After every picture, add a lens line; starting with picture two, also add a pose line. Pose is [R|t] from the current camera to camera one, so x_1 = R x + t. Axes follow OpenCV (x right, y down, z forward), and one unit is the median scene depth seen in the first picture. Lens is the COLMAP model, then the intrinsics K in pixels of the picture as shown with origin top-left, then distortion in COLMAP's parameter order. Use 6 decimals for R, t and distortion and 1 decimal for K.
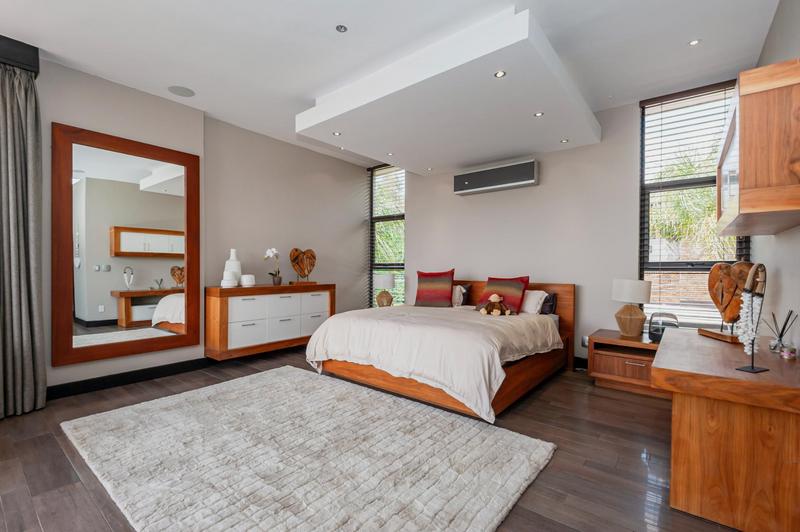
lens RADIAL K [[362.0, 0, 378.3], [0, 362.0, 269.8], [0, 0, 1]] dist [0.009700, -0.001327]
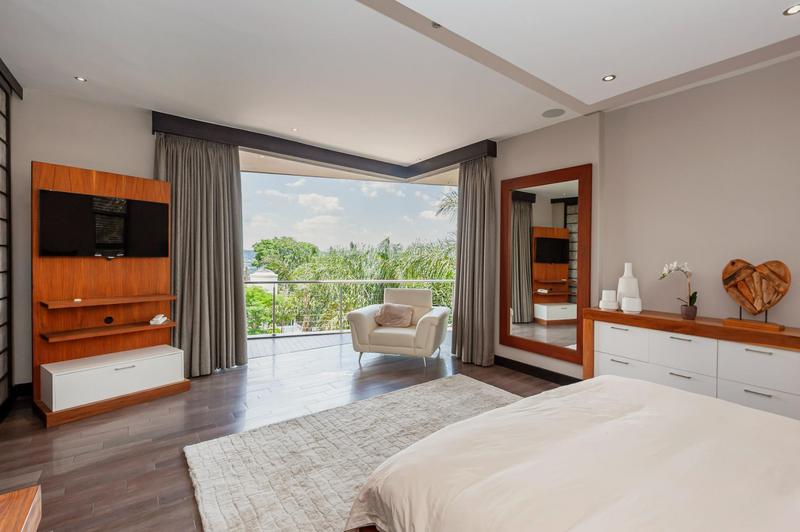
lens RADIAL K [[362.0, 0, 400.6], [0, 362.0, 264.5], [0, 0, 1]] dist [0.009700, -0.001327]
pose [[-0.217176, 0.009263, -0.976089, 0.612093], [-0.025283, 0.999566, 0.015111, -0.067722], [0.975805, 0.027960, -0.216847, 0.868929]]
